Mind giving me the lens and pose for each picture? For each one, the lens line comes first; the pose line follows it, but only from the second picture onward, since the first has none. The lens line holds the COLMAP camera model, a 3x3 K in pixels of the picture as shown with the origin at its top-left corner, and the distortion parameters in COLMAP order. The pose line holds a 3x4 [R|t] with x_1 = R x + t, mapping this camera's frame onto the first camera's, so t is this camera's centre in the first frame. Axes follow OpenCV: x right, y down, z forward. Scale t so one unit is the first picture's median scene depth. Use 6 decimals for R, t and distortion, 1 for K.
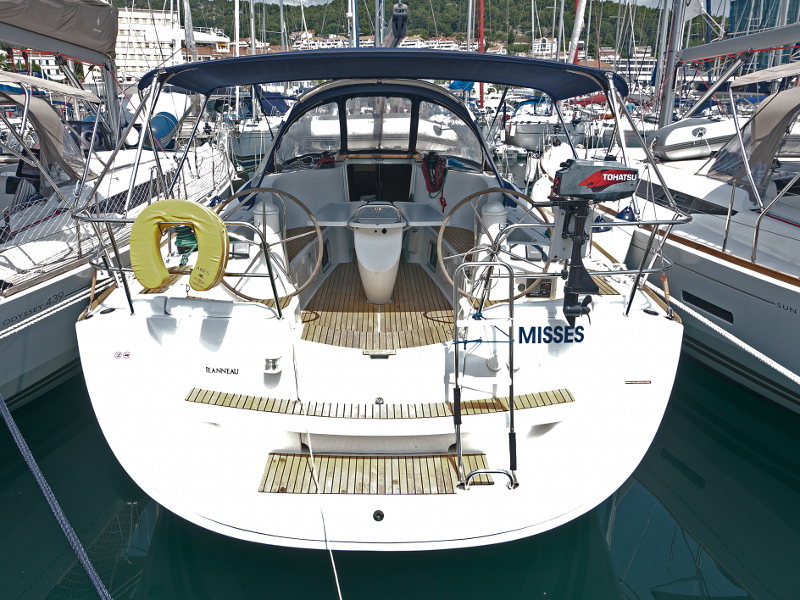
lens RADIAL K [[559.3, 0, 400.1], [0, 559.3, 287.7], [0, 0, 1]] dist [-0.009794, -0.002229]
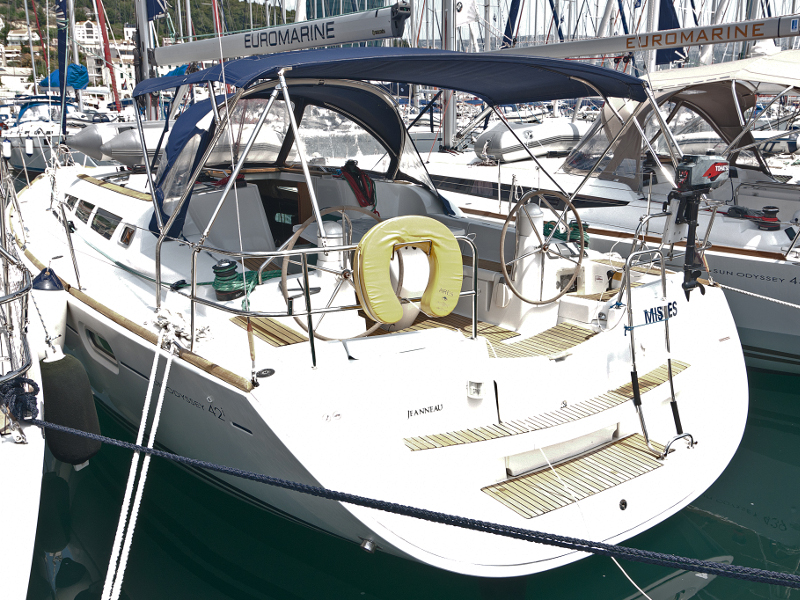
lens RADIAL K [[713.5, 0, 400.0], [0, 713.5, 300.0], [0, 0, 1]] dist [-0.005988, -0.004701]
pose [[0.835536, -0.141515, 0.530898, -0.917679], [0.169455, 0.985530, -0.003991, -0.023349], [-0.522651, 0.093298, 0.847426, 0.064369]]
